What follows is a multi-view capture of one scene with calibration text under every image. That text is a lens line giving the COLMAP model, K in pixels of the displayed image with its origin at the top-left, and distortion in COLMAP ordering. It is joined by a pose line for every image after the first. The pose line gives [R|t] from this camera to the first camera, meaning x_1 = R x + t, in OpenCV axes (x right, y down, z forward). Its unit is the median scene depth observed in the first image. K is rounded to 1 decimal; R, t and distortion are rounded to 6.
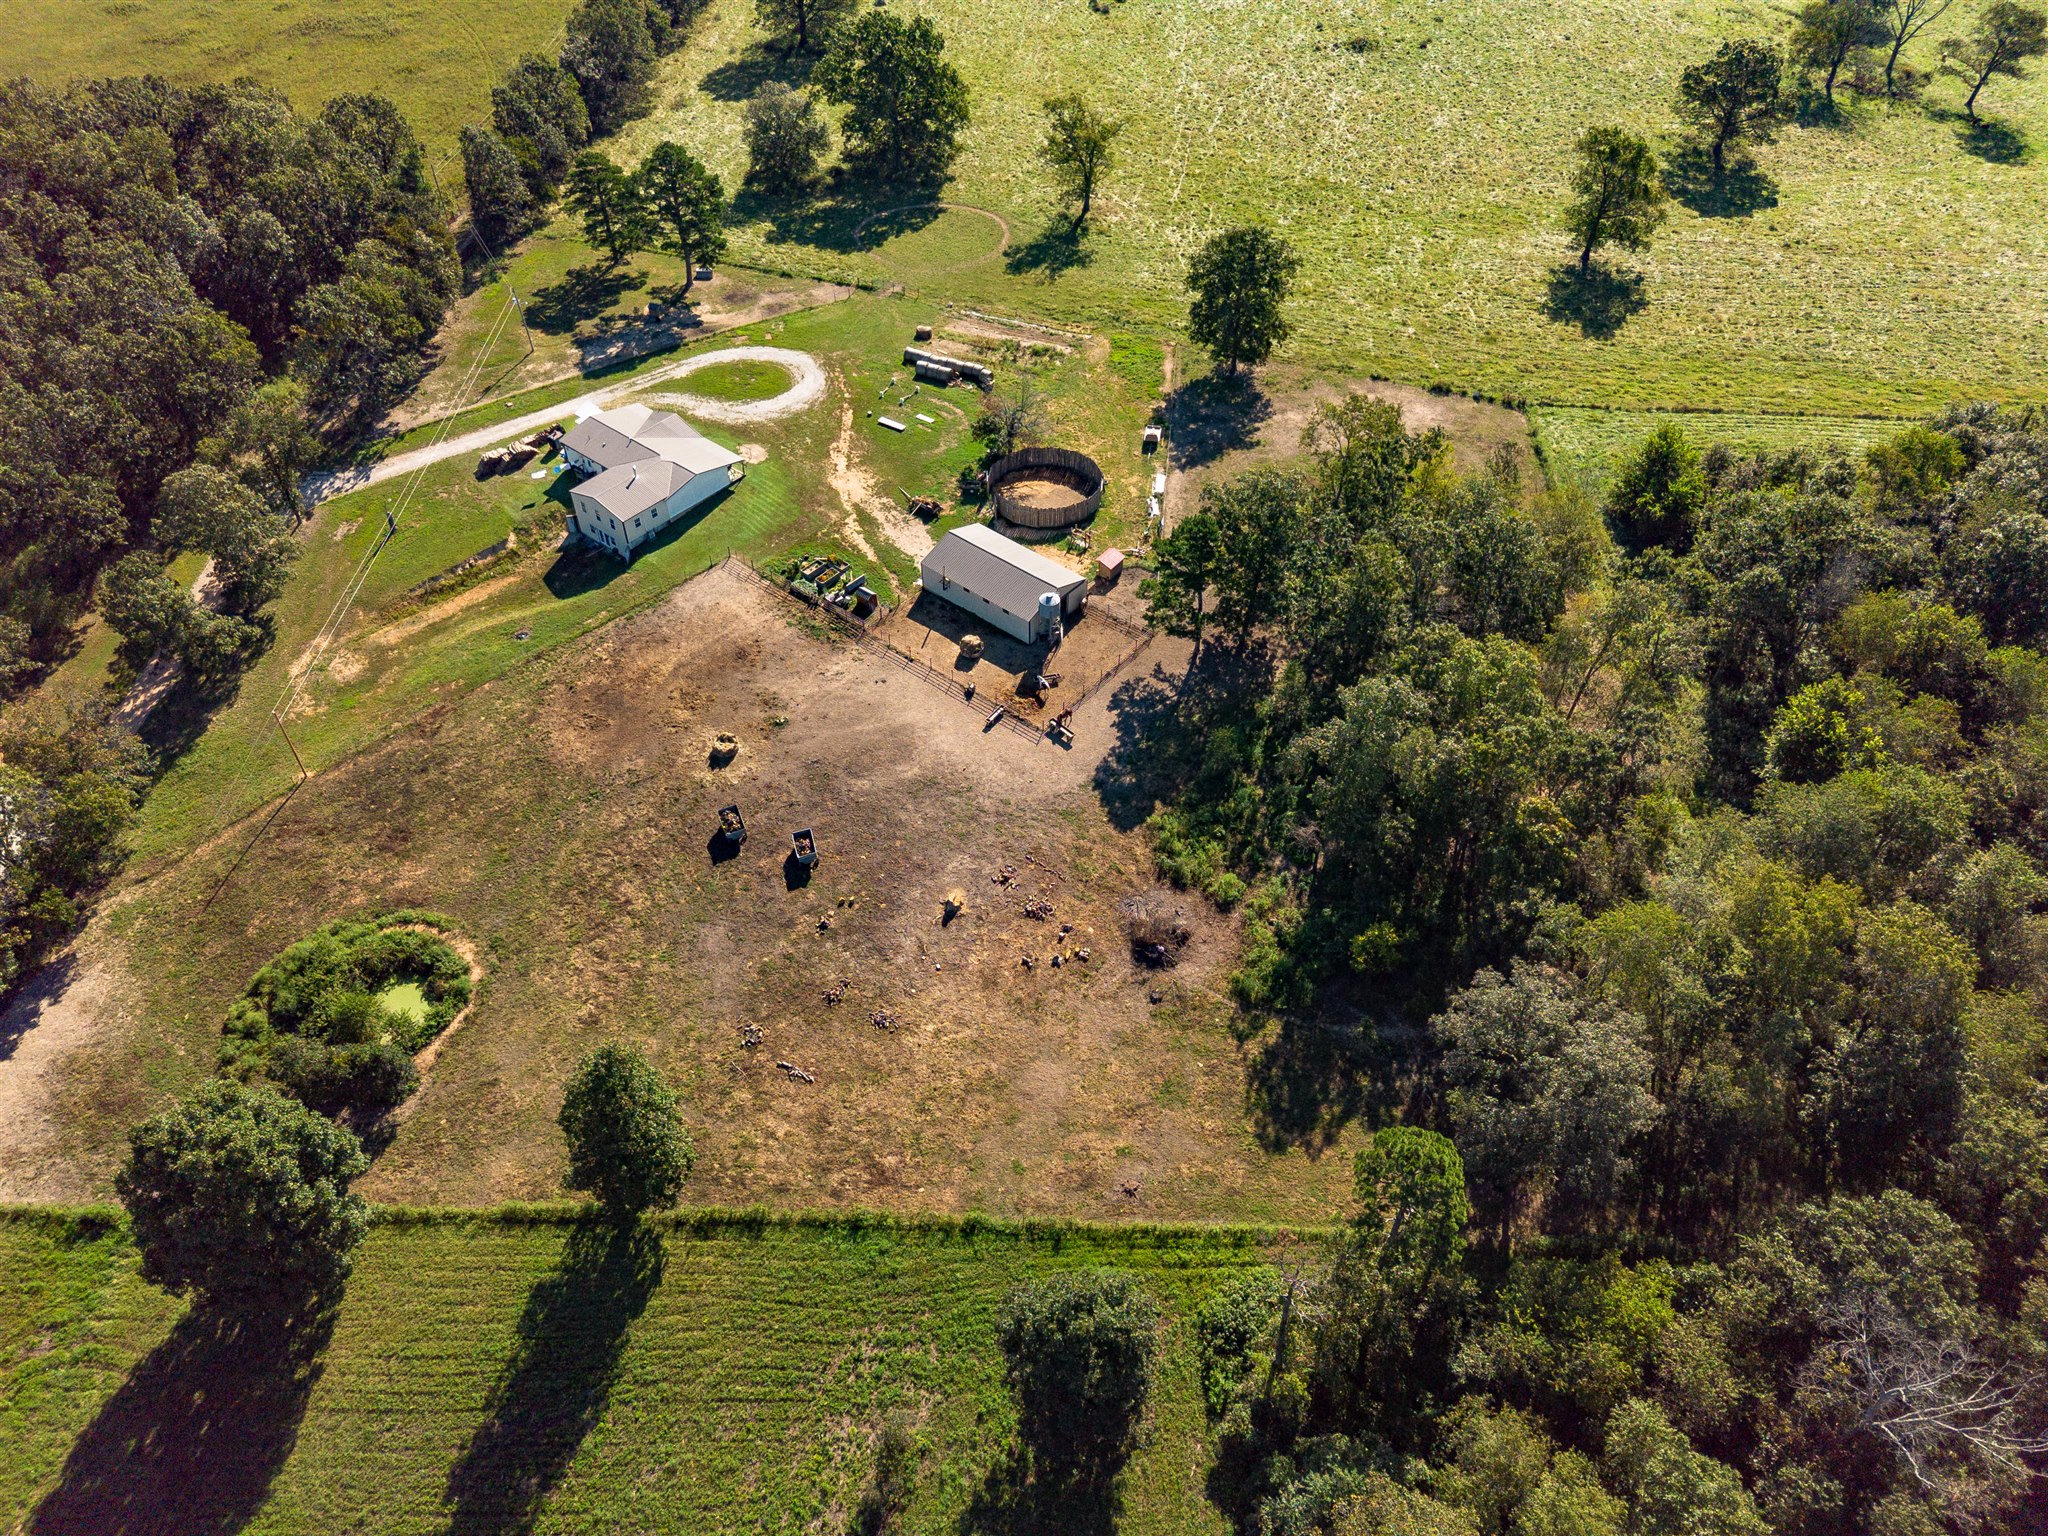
lens RADIAL K [[1446.2, 0, 1028.0], [0, 1446.2, 757.1], [0, 0, 1]] dist [0.079929, -0.077550]
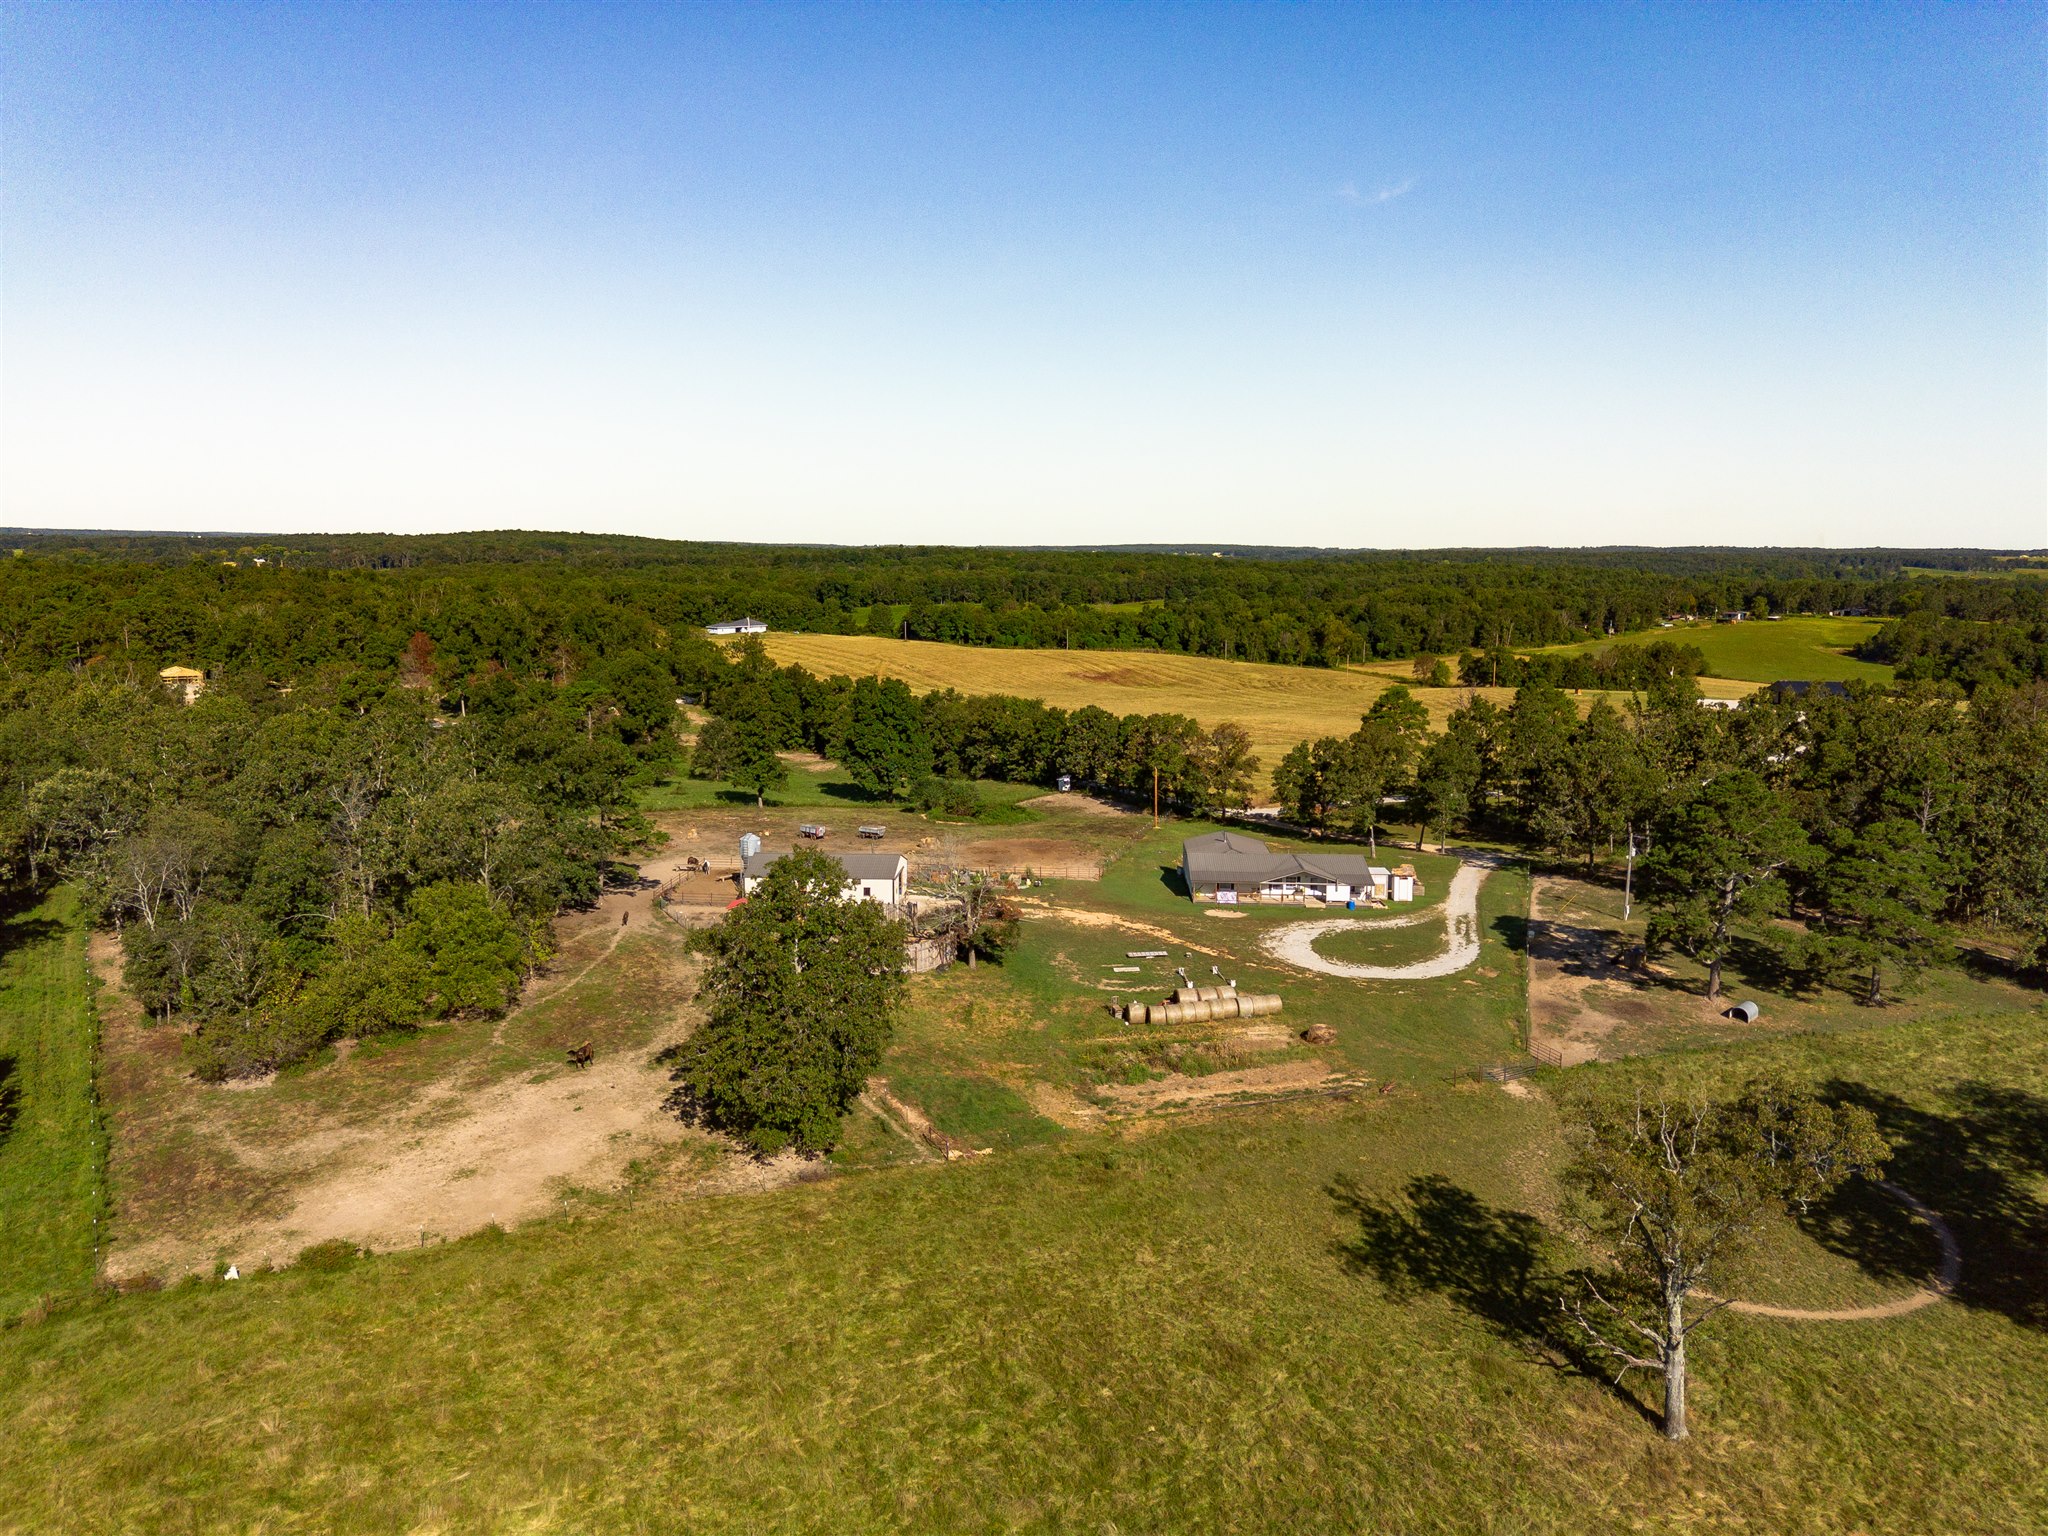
lens RADIAL K [[1446.2, 0, 1028.0], [0, 1446.2, 757.1], [0, 0, 1]] dist [0.079929, -0.077550]
pose [[-0.801102, 0.081421, -0.592964, 0.401429], [-0.429229, 0.612297, 0.663970, -0.793514], [0.417130, 0.786425, -0.455564, 1.301660]]
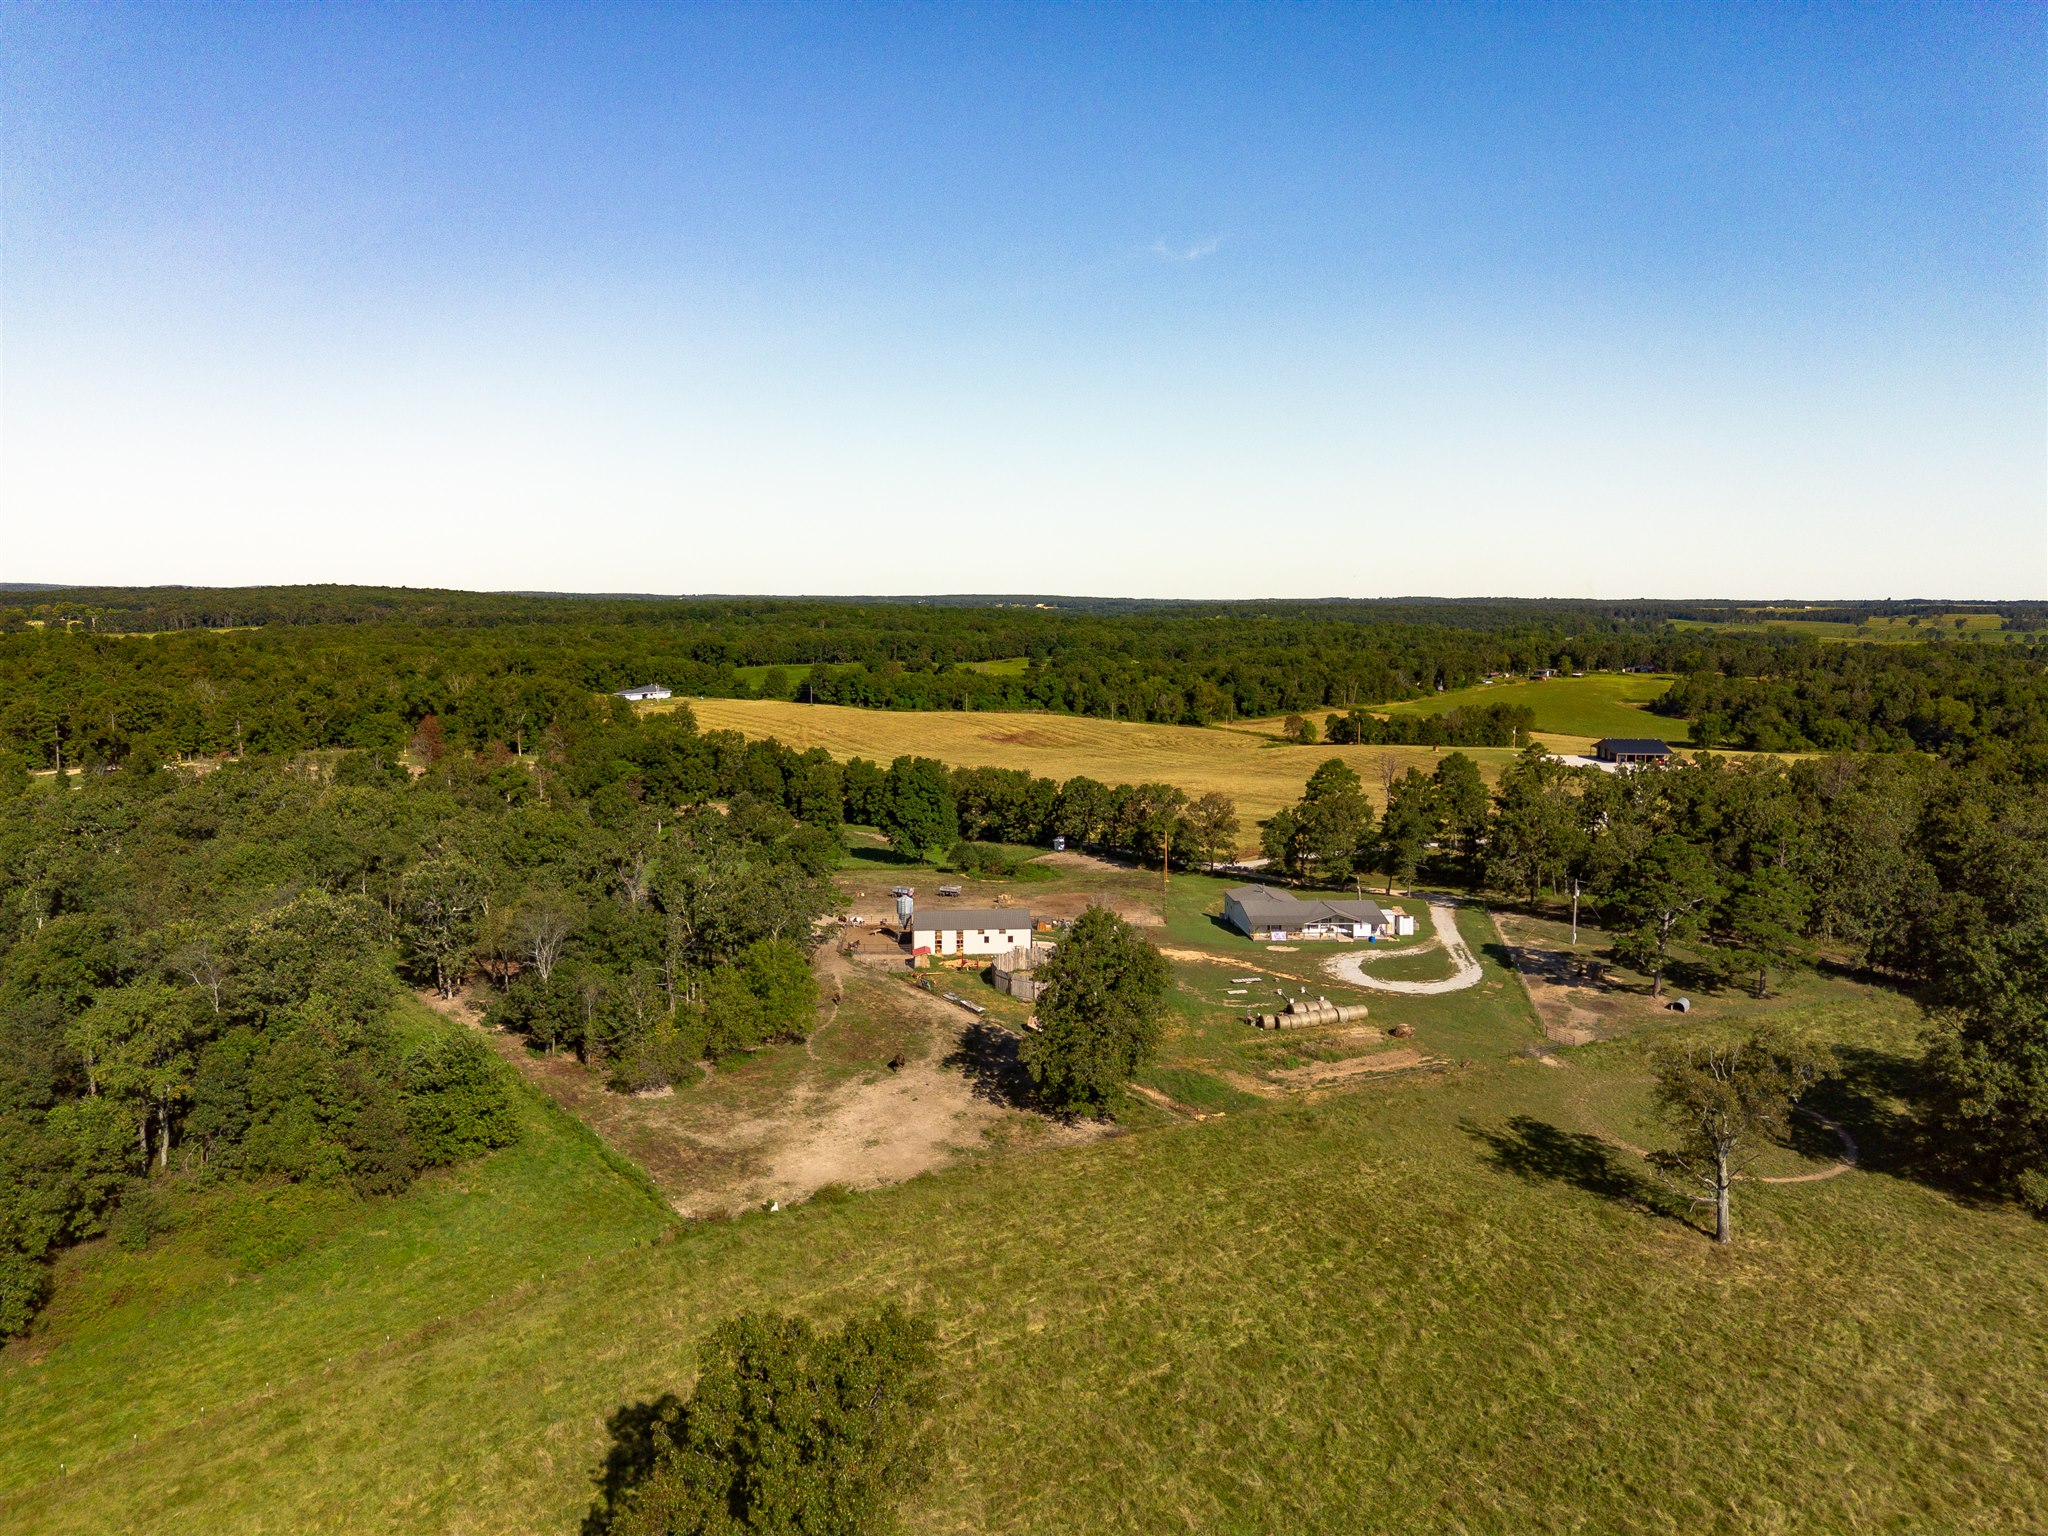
lens RADIAL K [[1446.2, 0, 1028.0], [0, 1446.2, 757.1], [0, 0, 1]] dist [0.079929, -0.077550]
pose [[-0.719574, 0.073569, -0.690507, 0.709851], [-0.496559, 0.640600, 0.585714, -0.869308], [0.485429, 0.764343, -0.424428, 1.299066]]
